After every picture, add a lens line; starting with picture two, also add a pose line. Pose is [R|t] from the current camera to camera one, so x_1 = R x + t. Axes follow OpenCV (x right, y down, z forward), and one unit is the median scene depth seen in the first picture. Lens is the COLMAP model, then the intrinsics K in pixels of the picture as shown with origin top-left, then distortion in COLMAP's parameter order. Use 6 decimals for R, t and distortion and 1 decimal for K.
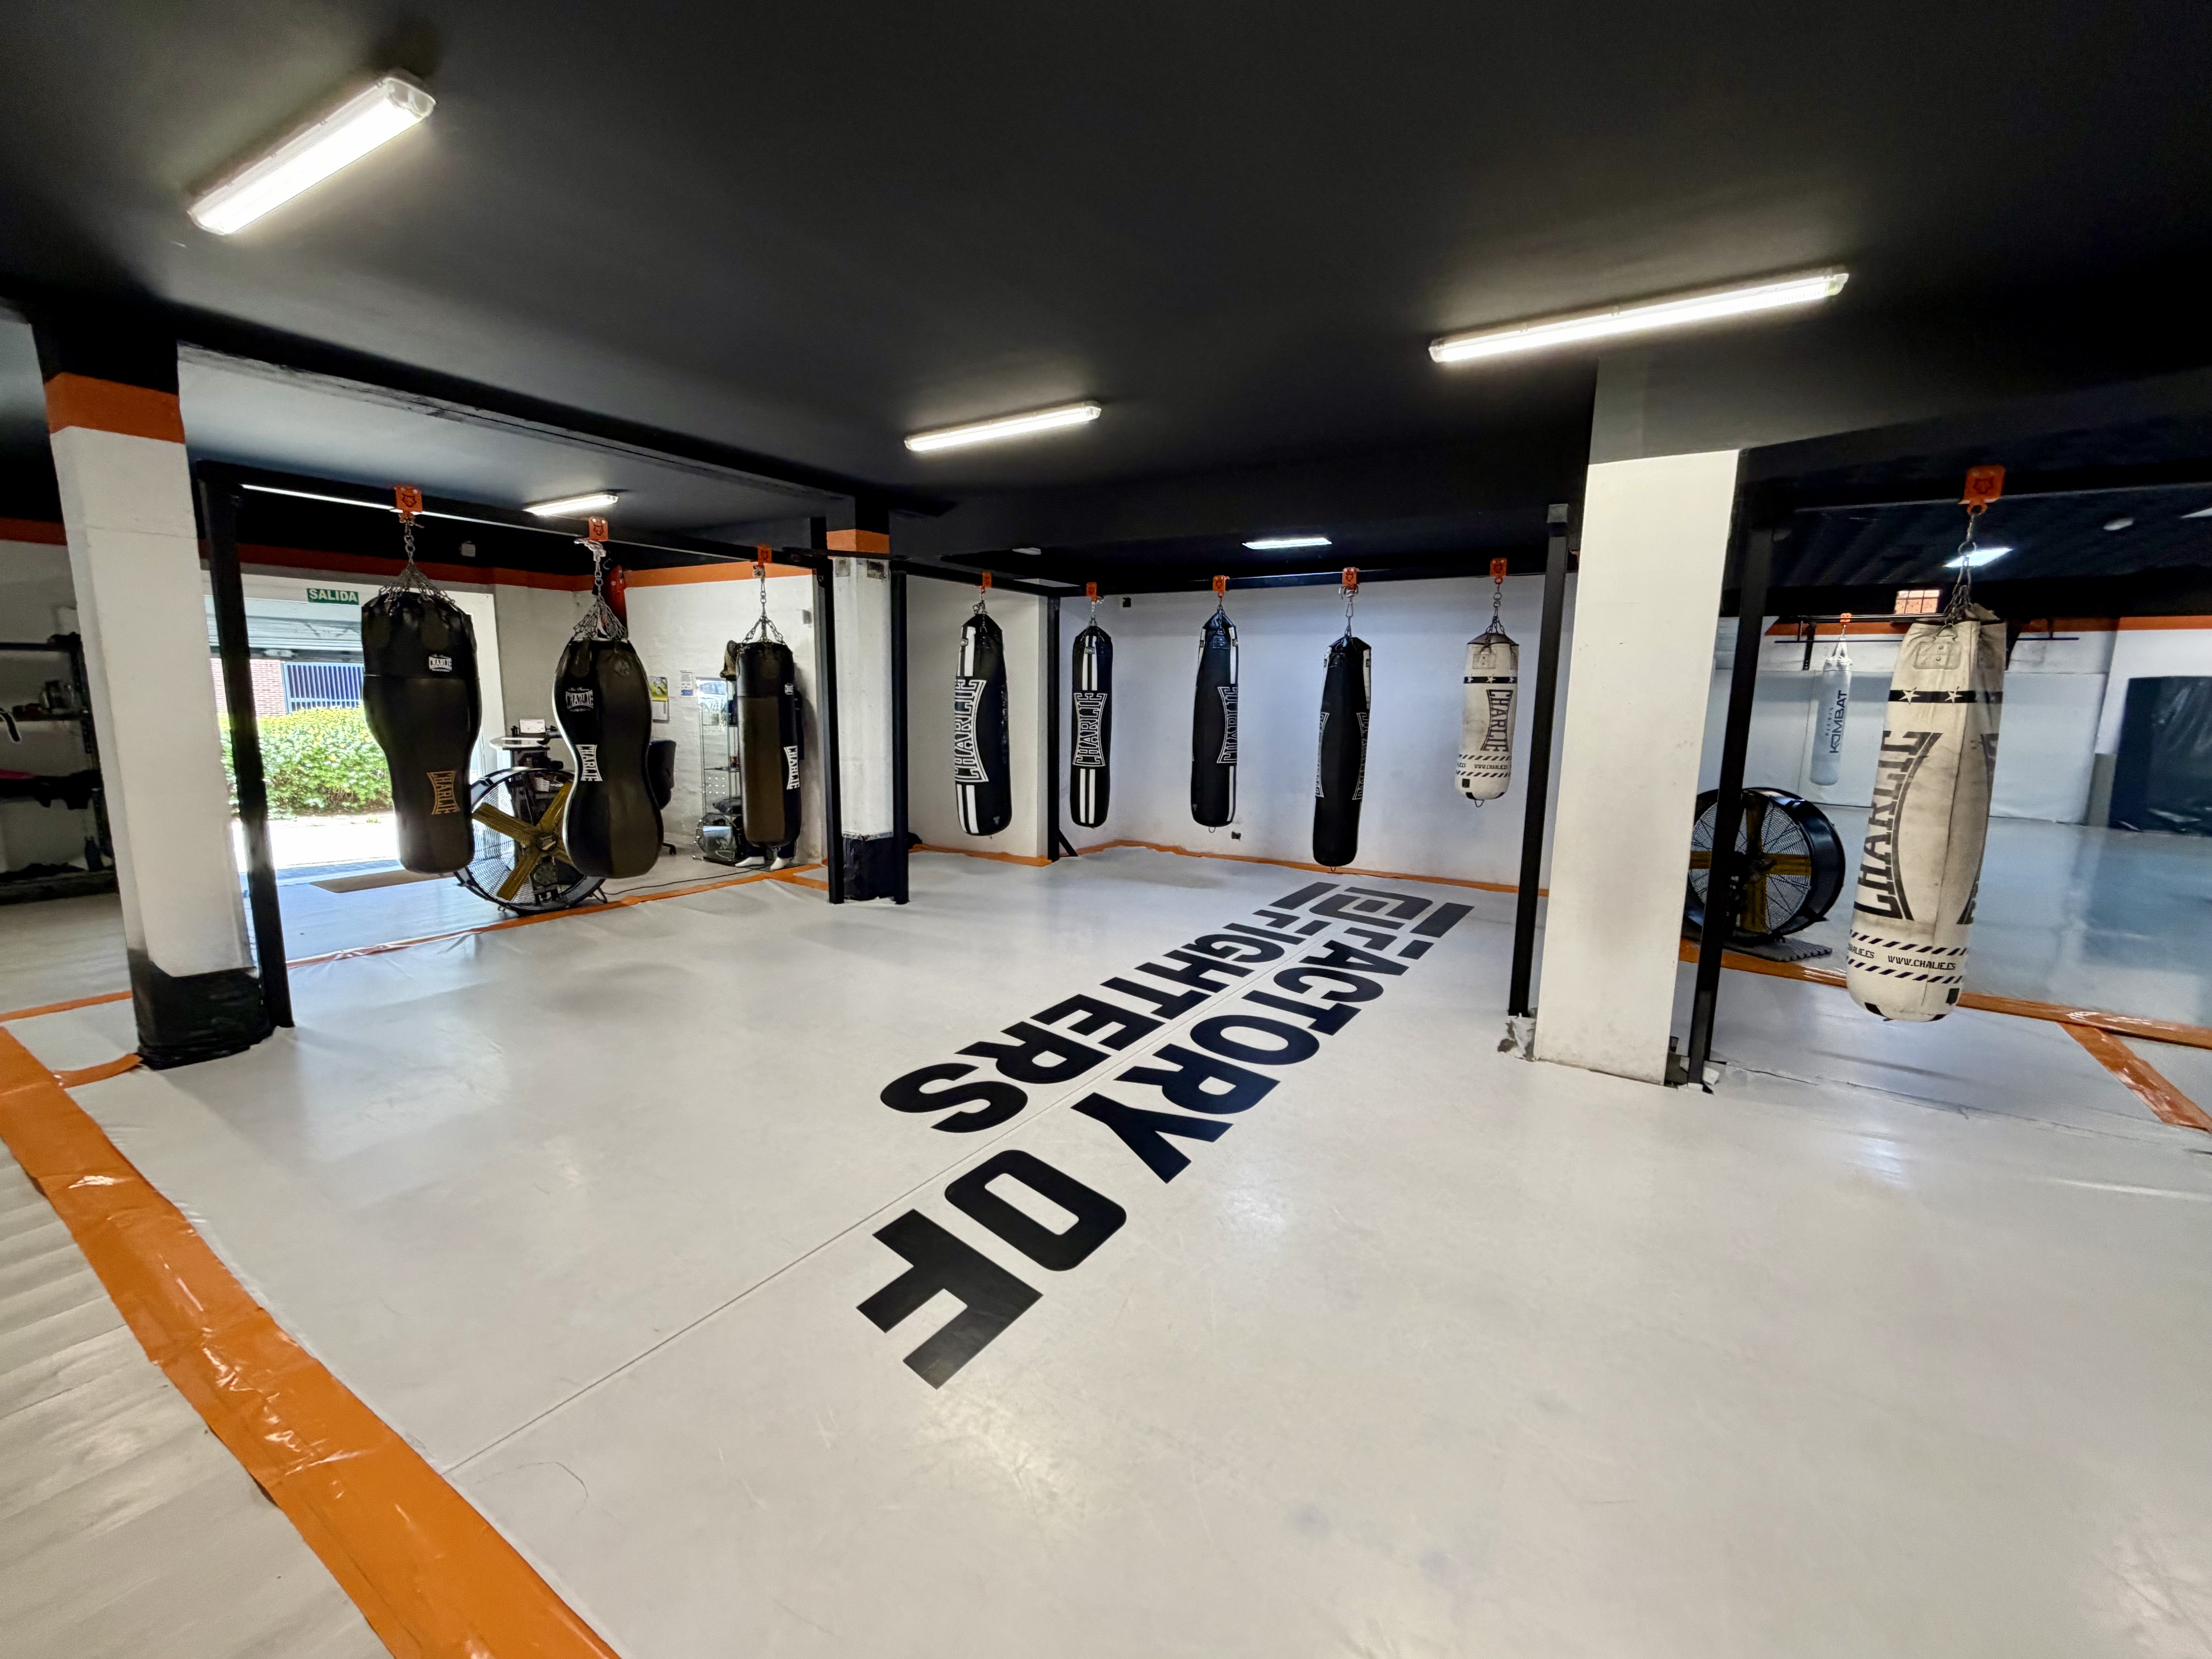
lens RADIAL K [[879.3, 0, 1093.5], [0, 879.3, 817.7], [0, 0, 1]] dist [-0.015146, -0.000076]
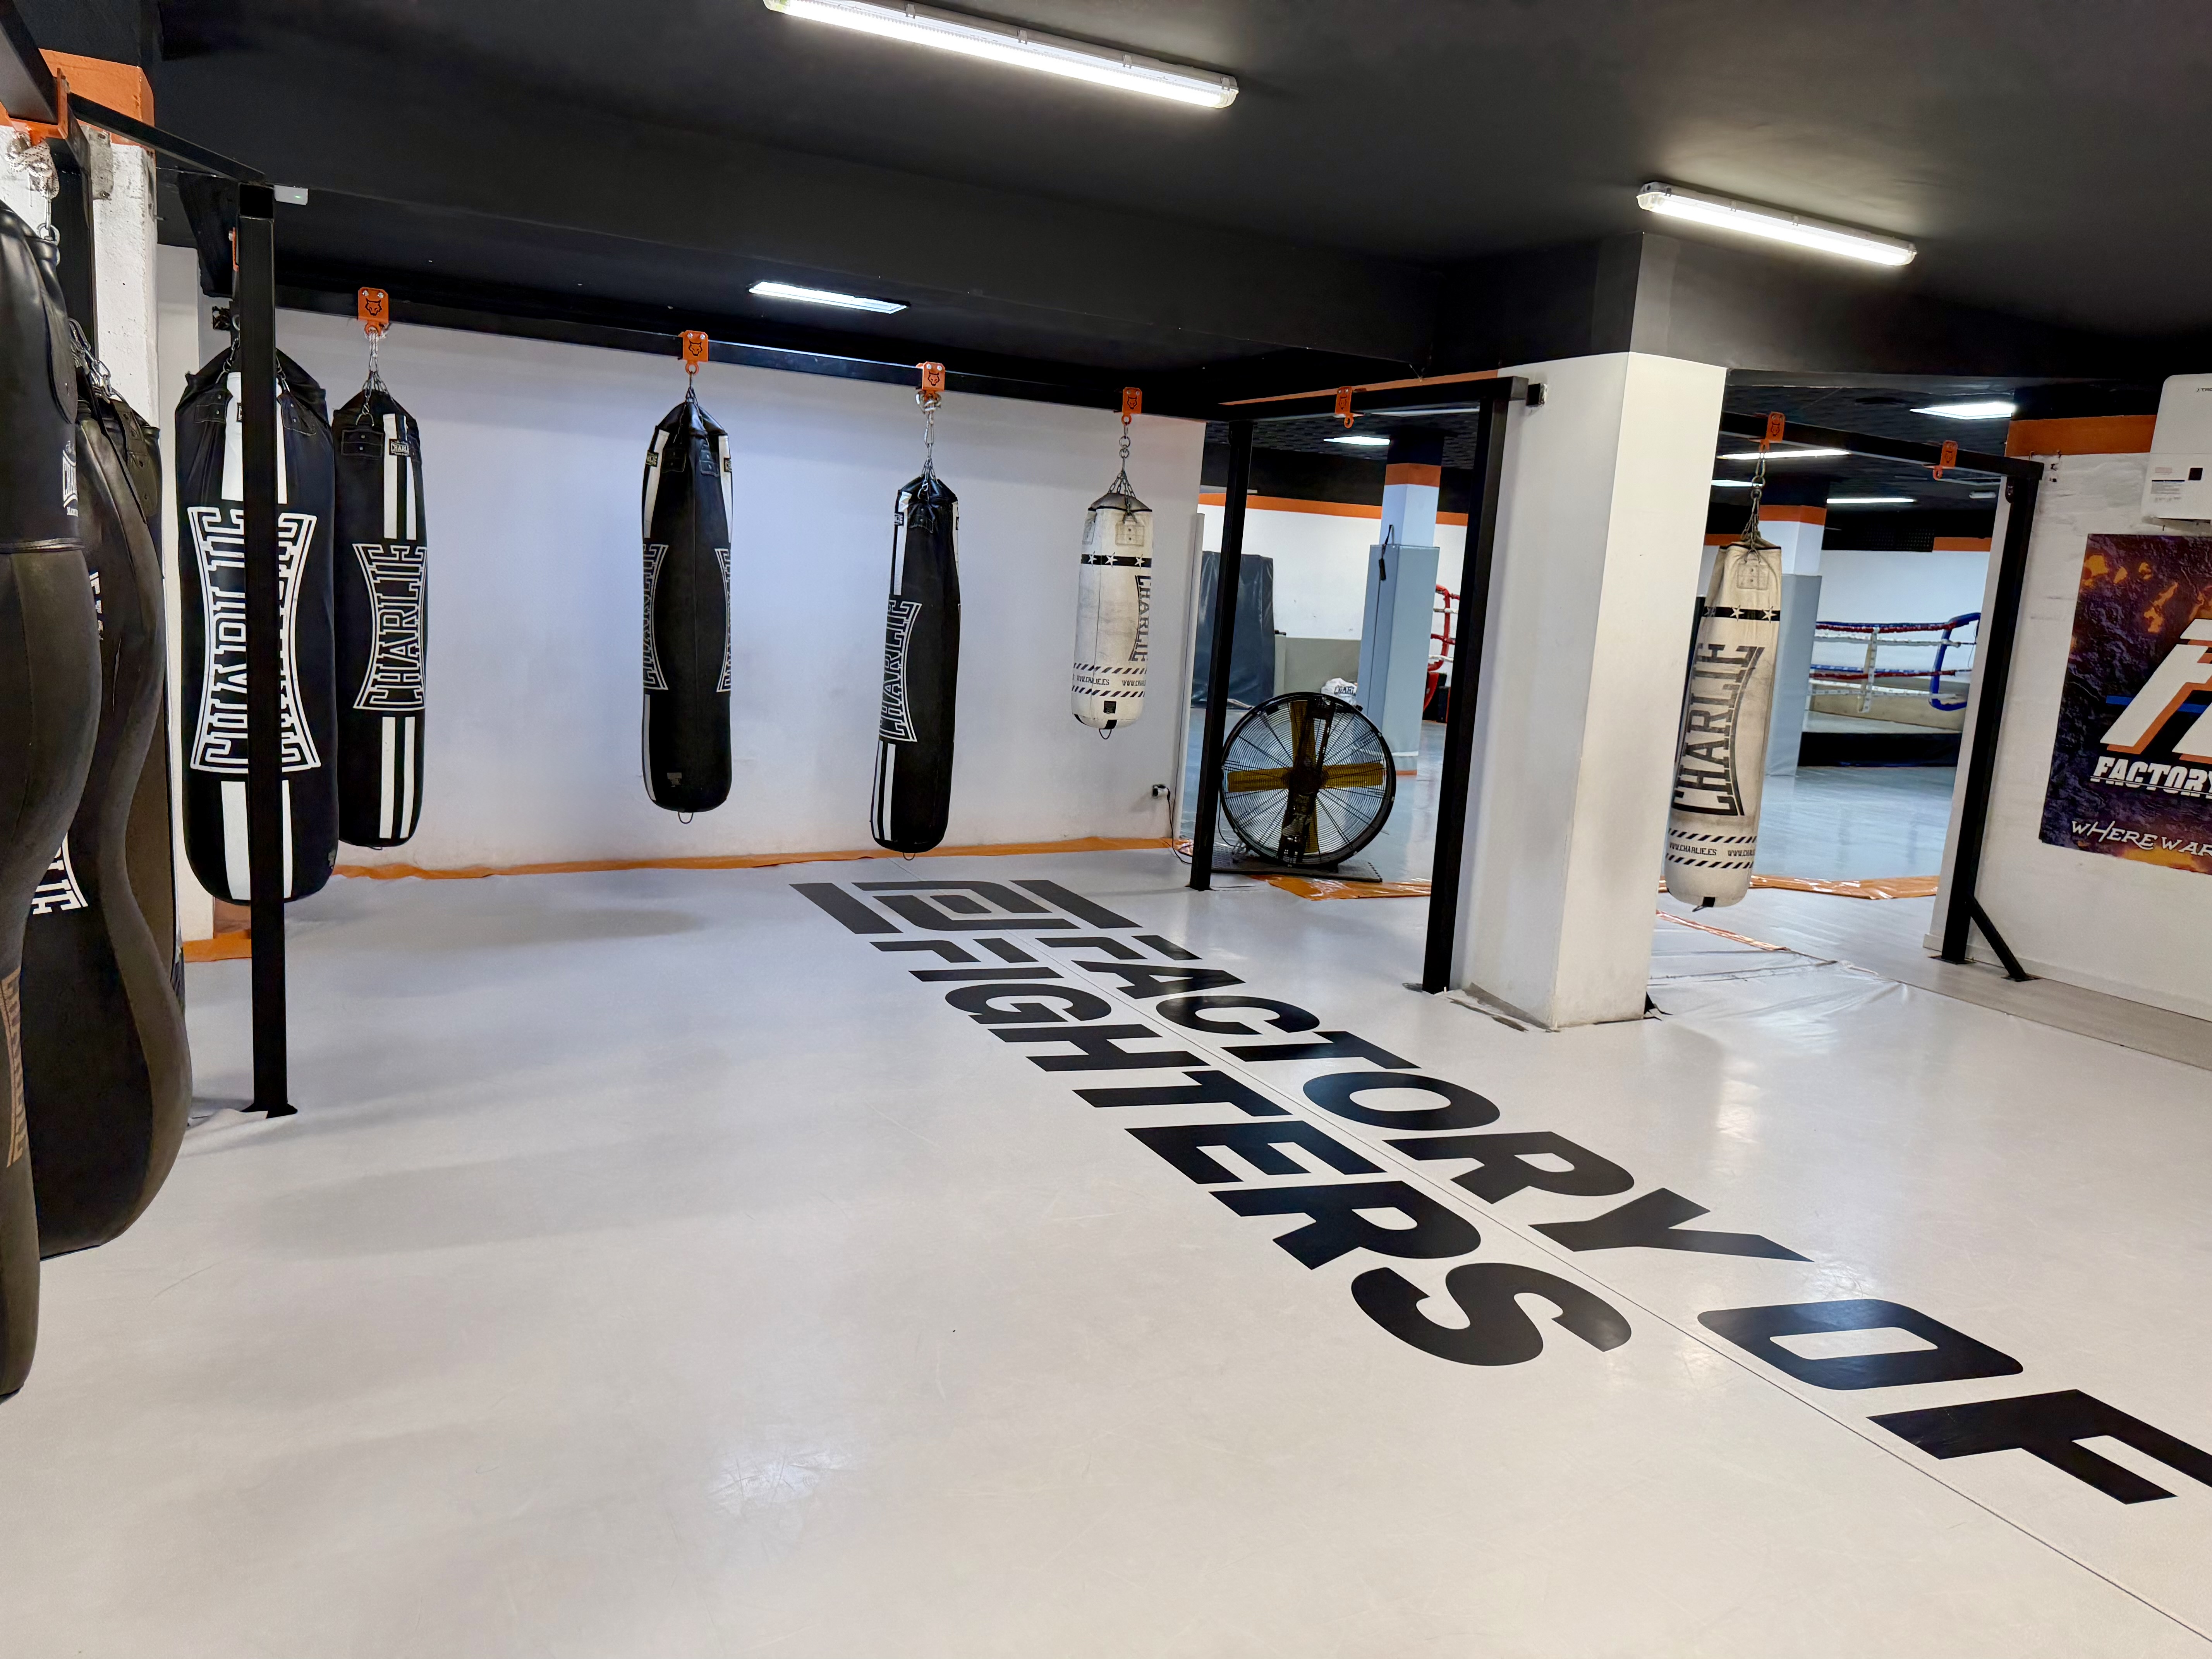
lens RADIAL K [[1477.2, 0, 1088.9], [0, 1477.2, 828.5], [0, 0, 1]] dist [0.007460, -0.028713]
pose [[0.515070, -0.124571, 0.848047, -0.939617], [0.070956, 0.992184, 0.102647, -0.102186], [-0.854206, 0.007304, 0.519884, 0.621674]]
